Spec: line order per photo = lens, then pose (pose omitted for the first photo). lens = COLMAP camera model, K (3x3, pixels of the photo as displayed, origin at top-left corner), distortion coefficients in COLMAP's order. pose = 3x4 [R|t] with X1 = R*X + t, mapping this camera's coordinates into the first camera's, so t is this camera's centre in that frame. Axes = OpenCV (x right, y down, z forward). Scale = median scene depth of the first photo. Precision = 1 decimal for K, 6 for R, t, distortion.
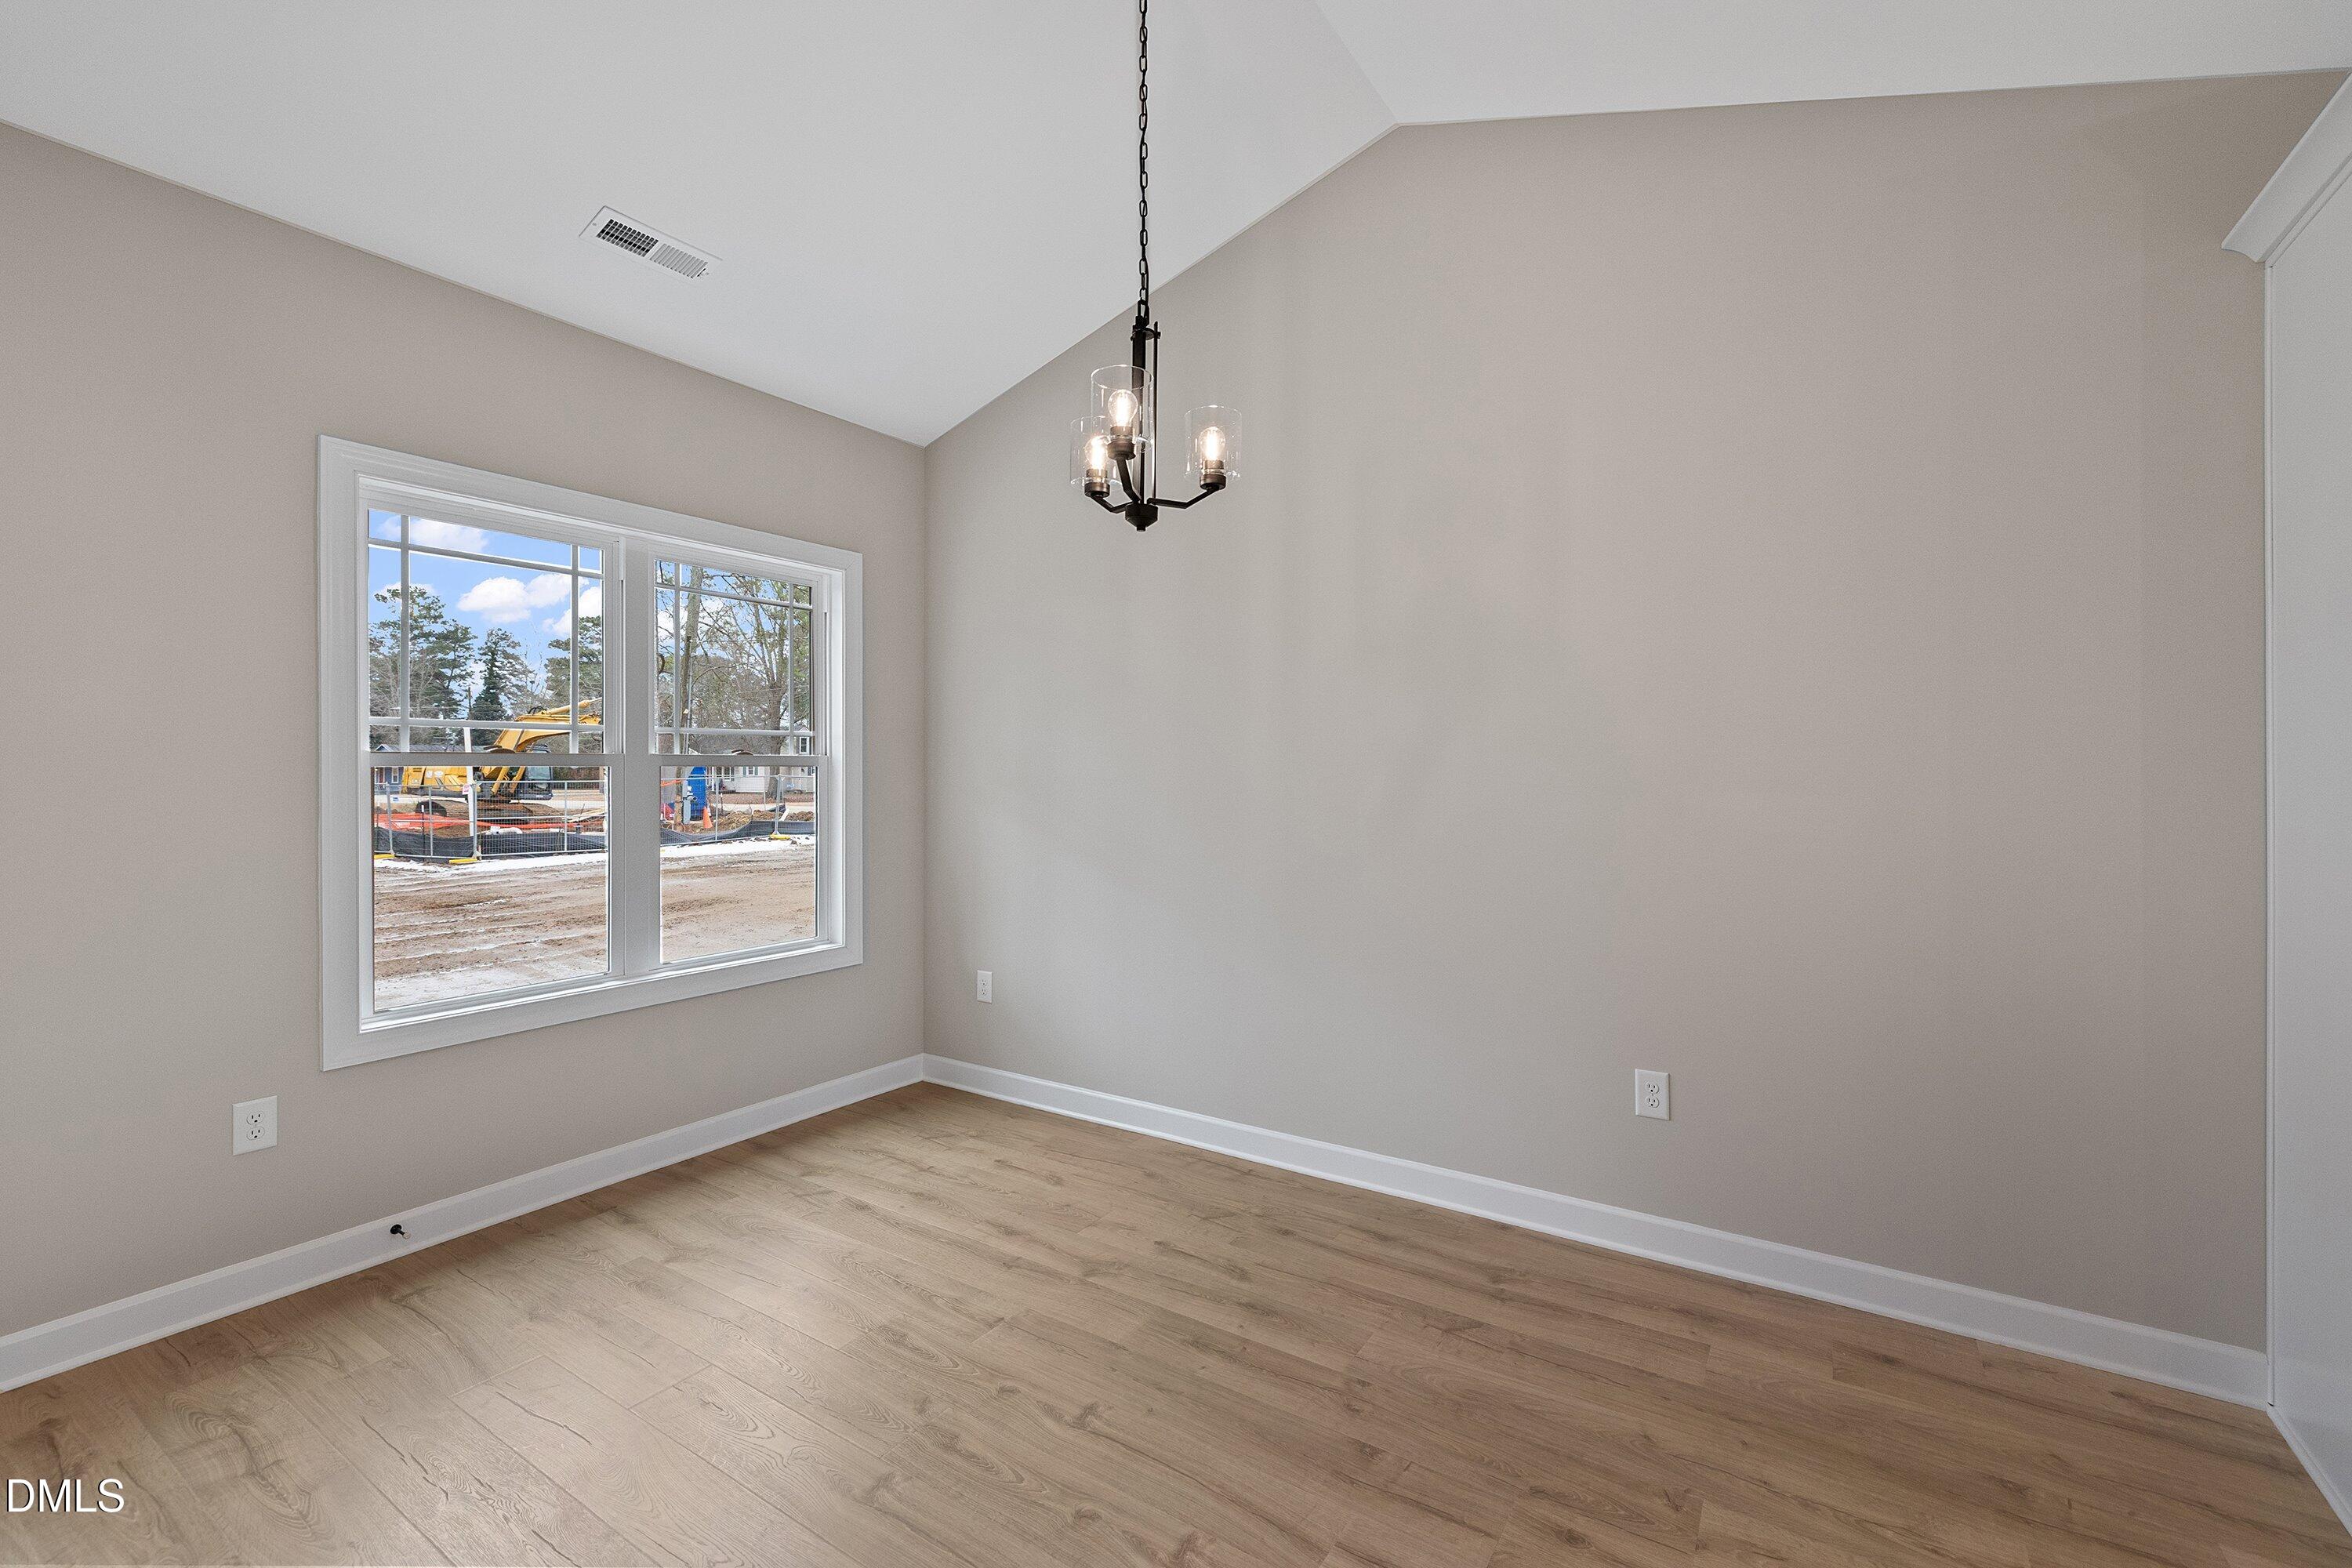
lens RADIAL K [[995.7, 0, 1173.3], [0, 995.7, 769.3], [0, 0, 1]] dist [0.002395, 0.000344]
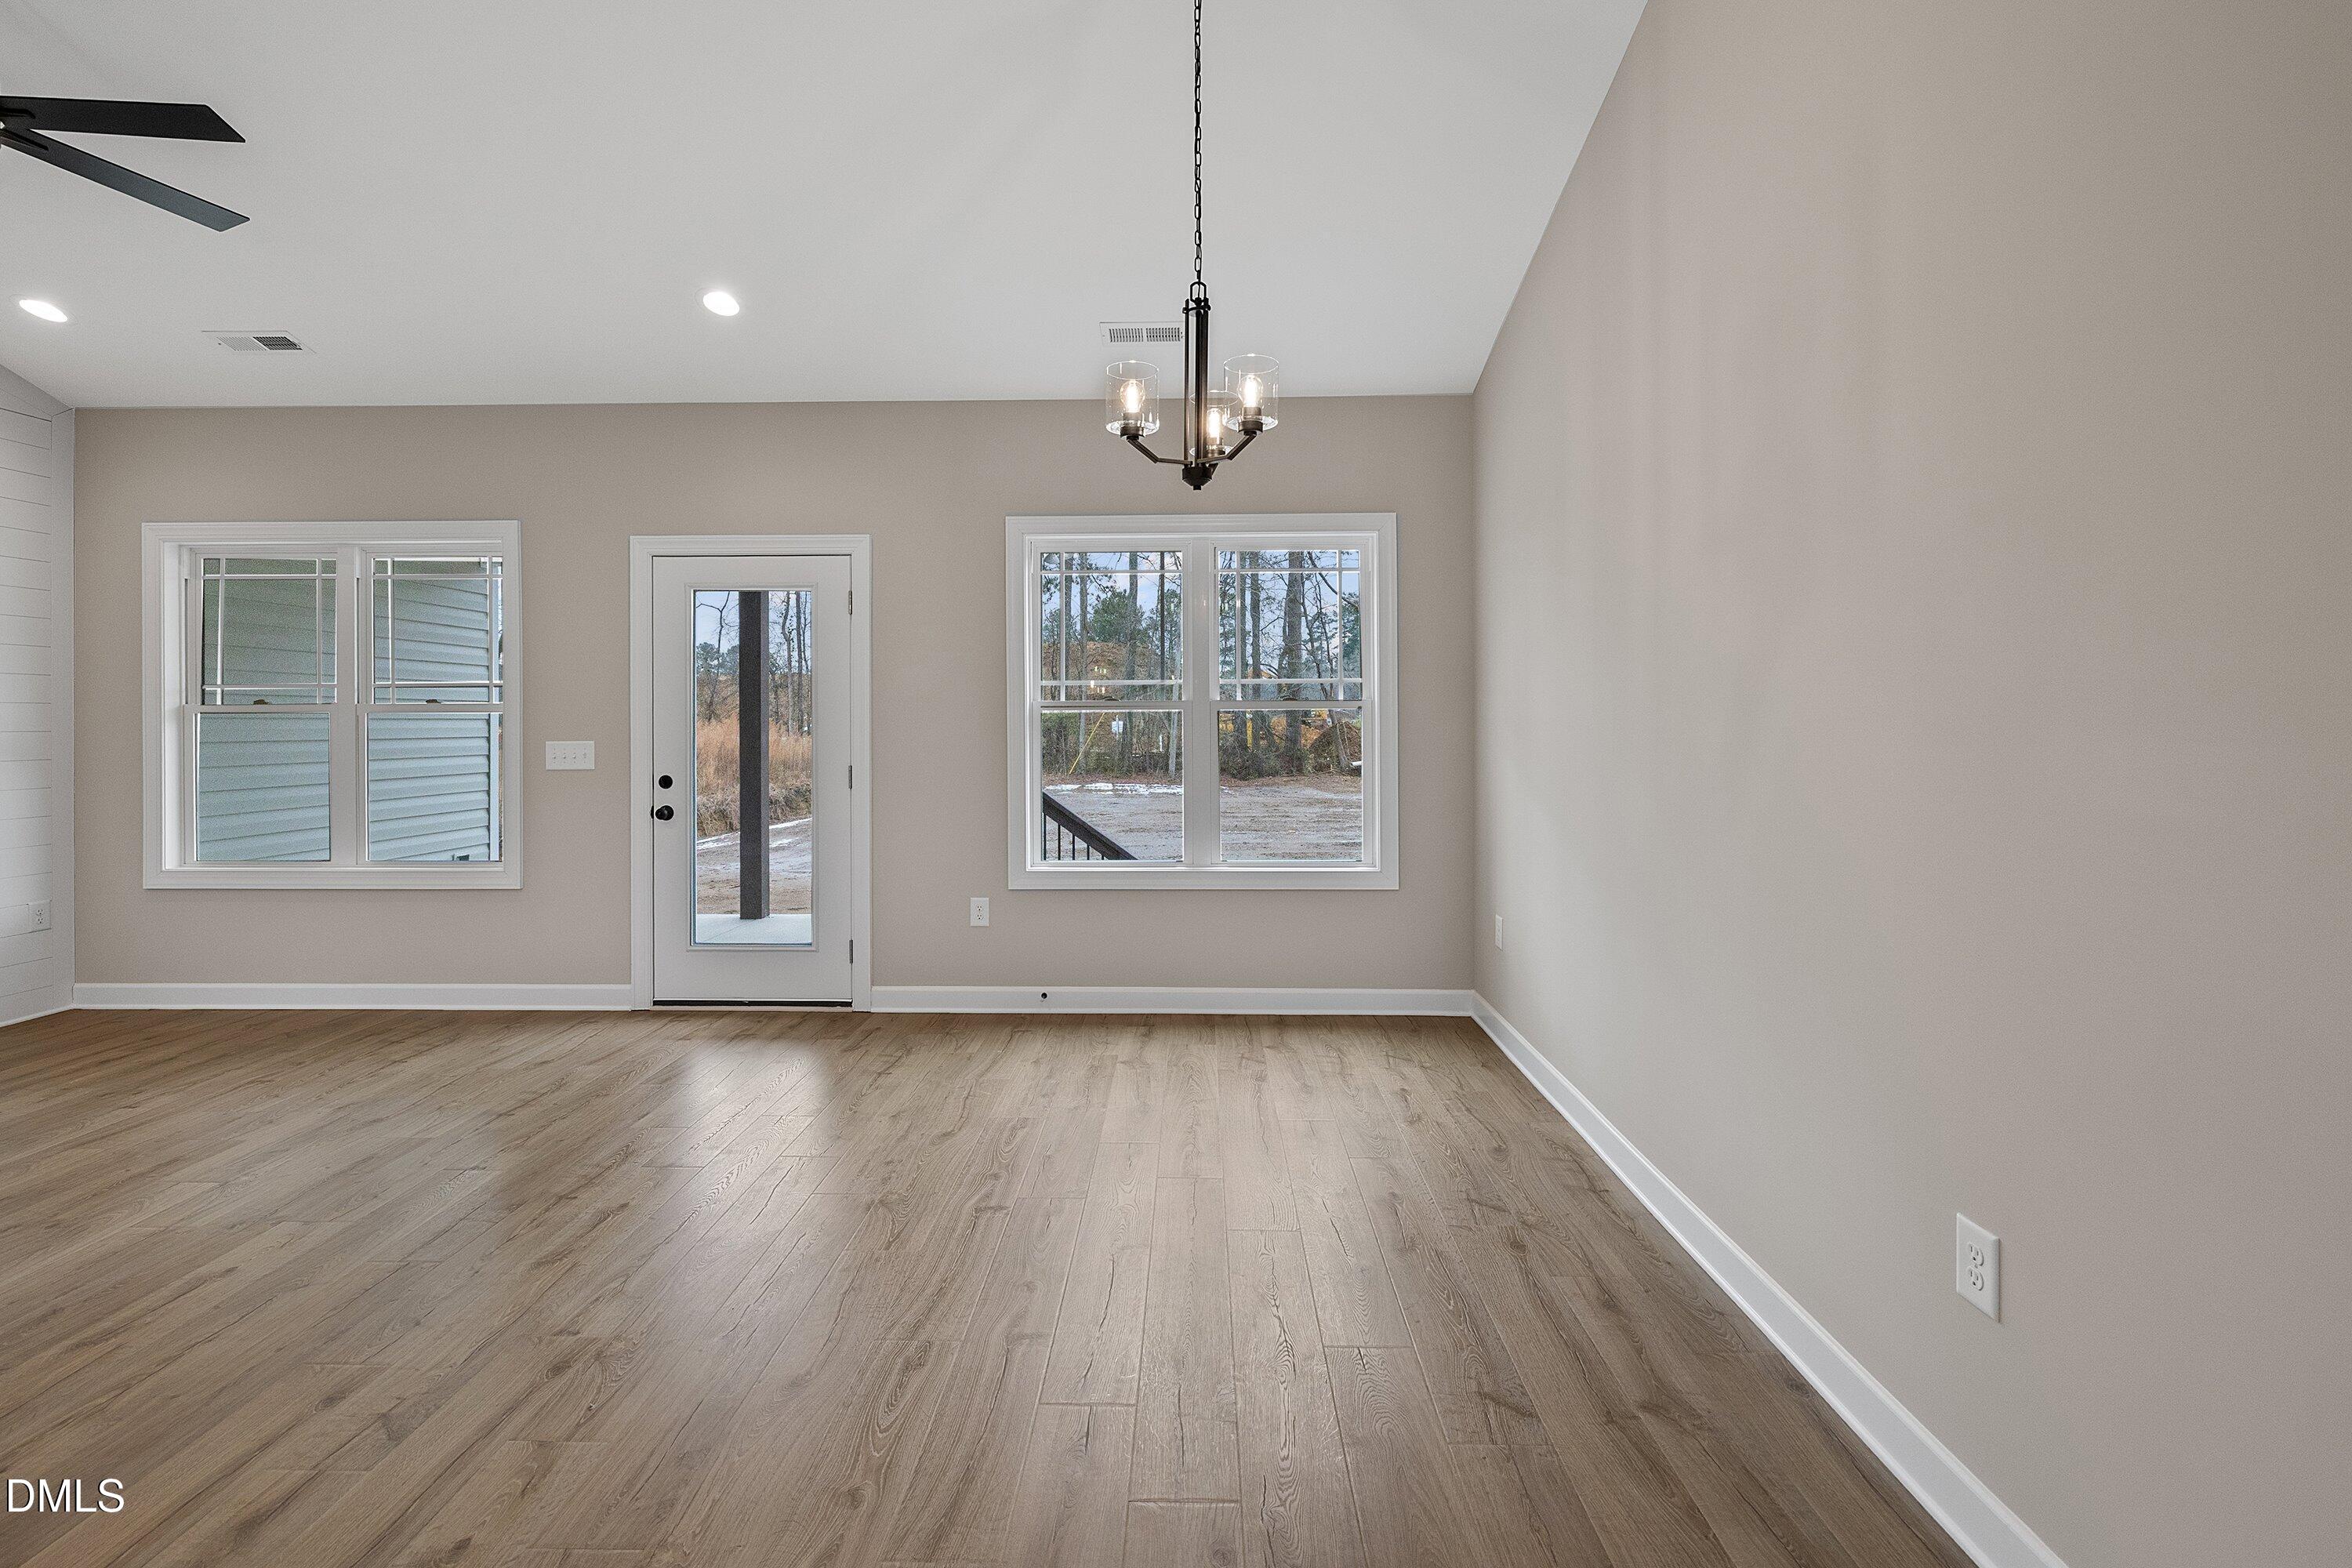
lens RADIAL K [[1013.2, 0, 1176.0], [0, 1013.2, 717.2], [0, 0, 1]] dist [0.002607, 0.000053]
pose [[0.530383, -0.004041, -0.847748, 0.703089], [0.004011, 0.999989, -0.002257, 0.011724], [0.847749, -0.002203, 0.530394, 0.293199]]
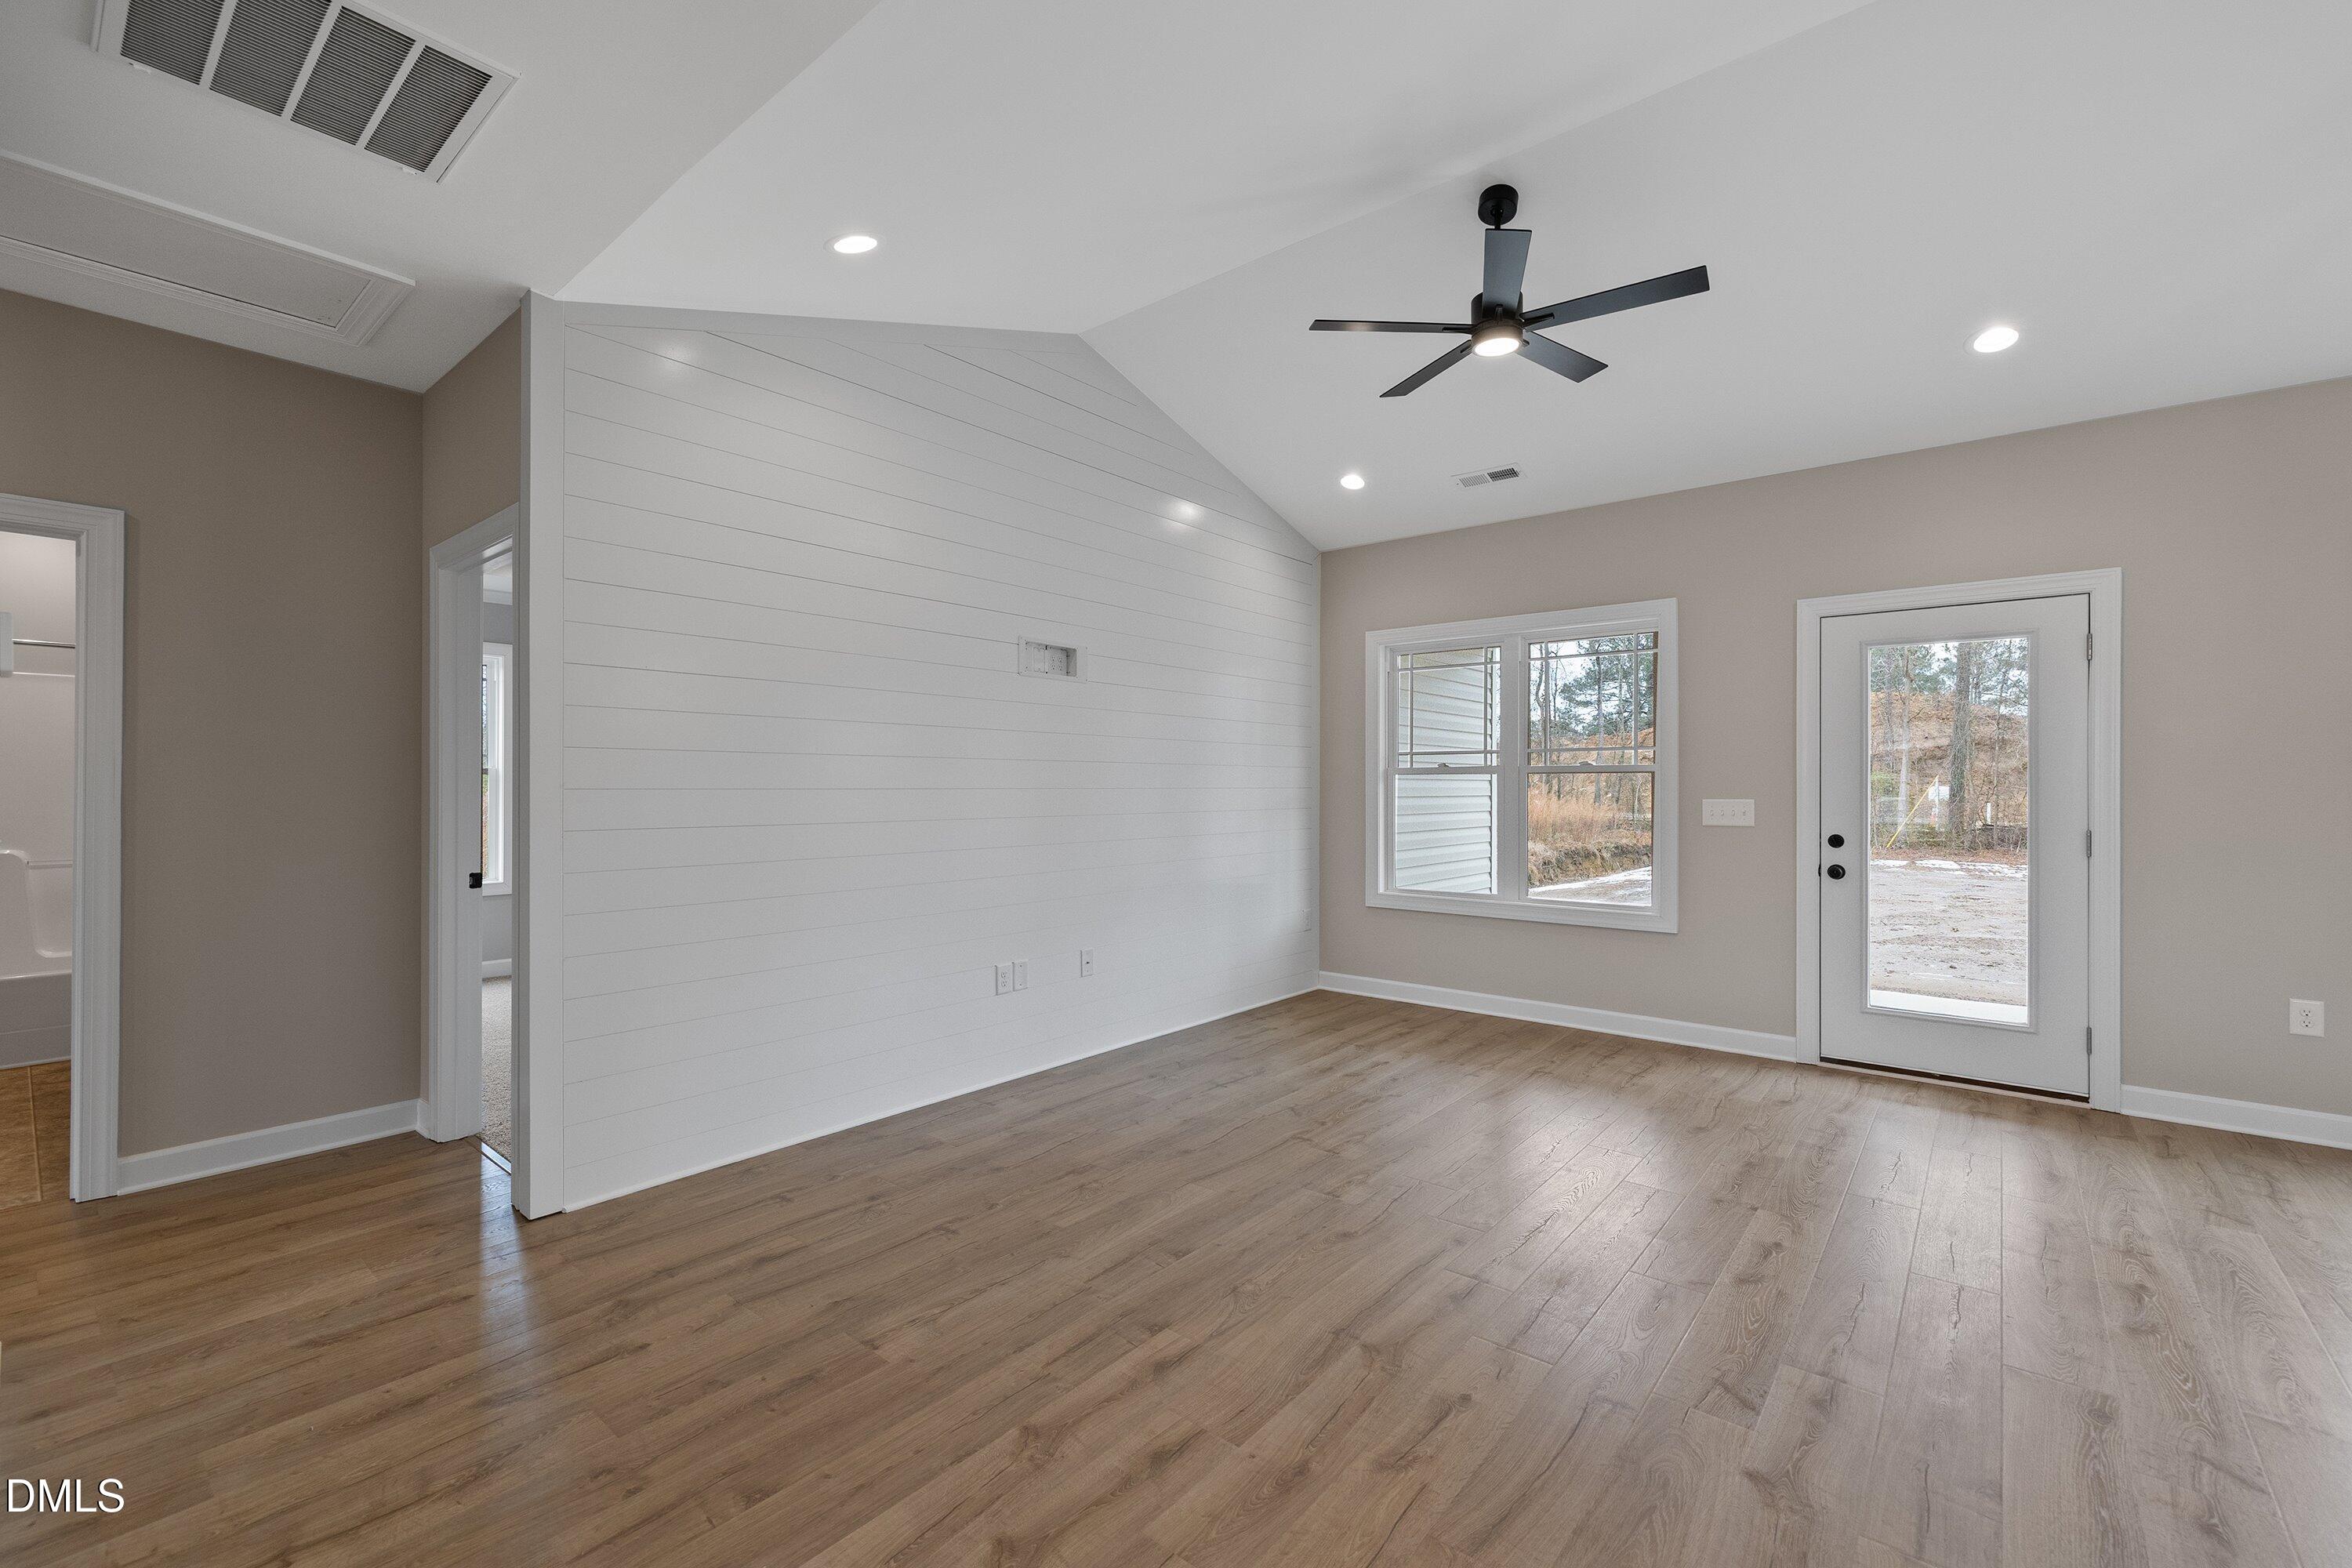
lens RADIAL K [[987.0, 0, 1176.7], [0, 987.0, 787.4], [0, 0, 1]] dist [-0.001007, -0.000115]
pose [[-0.115623, 0.002153, -0.993291, 0.593414], [0.000734, 0.999998, 0.002083, 0.017497], [0.993293, -0.000488, -0.115625, -0.396695]]
